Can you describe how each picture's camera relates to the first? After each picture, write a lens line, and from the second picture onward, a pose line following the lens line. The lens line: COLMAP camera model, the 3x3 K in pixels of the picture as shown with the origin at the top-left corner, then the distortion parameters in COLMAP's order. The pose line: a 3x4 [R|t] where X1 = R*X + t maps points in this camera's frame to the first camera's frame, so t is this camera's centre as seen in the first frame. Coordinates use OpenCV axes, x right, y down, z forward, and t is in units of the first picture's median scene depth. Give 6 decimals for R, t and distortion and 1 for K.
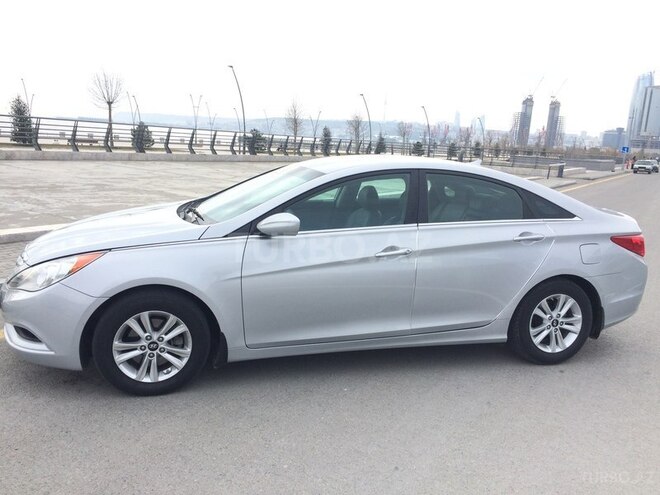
lens RADIAL K [[555.6, 0, 326.2], [0, 555.6, 251.1], [0, 0, 1]] dist [0.089928, -0.110584]
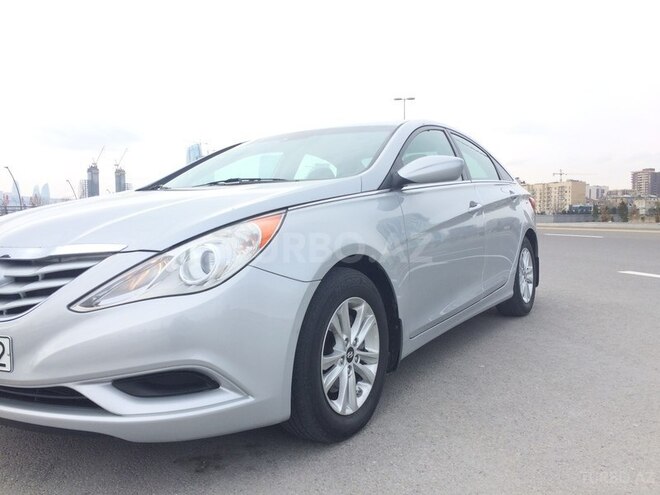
lens RADIAL K [[555.6, 0, 328.6], [0, 555.6, 252.3], [0, 0, 1]] dist [0.089928, -0.110584]
pose [[0.745204, -0.110625, 0.657596, -0.598044], [0.184674, 0.981809, -0.044112, 0.062461], [-0.640754, 0.154314, 0.752078, 0.414345]]
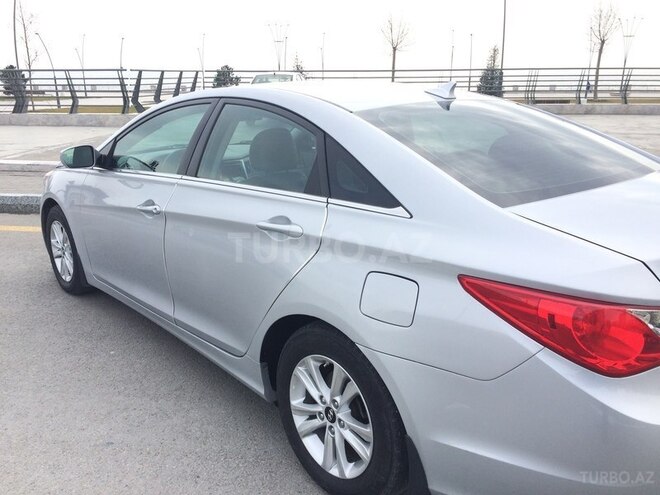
lens RADIAL K [[555.6, 0, 324.7], [0, 555.6, 249.5], [0, 0, 1]] dist [0.089928, -0.110584]
pose [[0.430361, 0.209437, -0.878024, 0.802200], [-0.150367, 0.975753, 0.159046, -0.088816], [0.890045, 0.063579, 0.451418, 0.768128]]
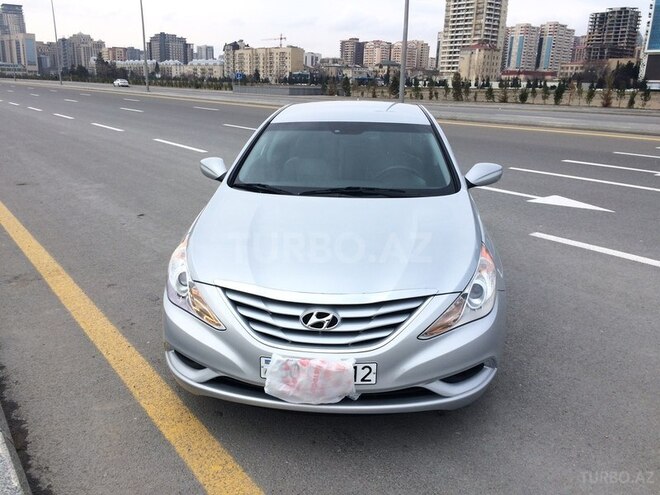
lens RADIAL K [[555.6, 0, 323.1], [0, 555.6, 260.4], [0, 0, 1]] dist [0.089928, -0.110584]
pose [[0.371048, -0.335096, 0.866045, -0.998454], [0.186951, 0.940482, 0.283801, -0.214592], [-0.909600, 0.056604, 0.411611, 0.686013]]
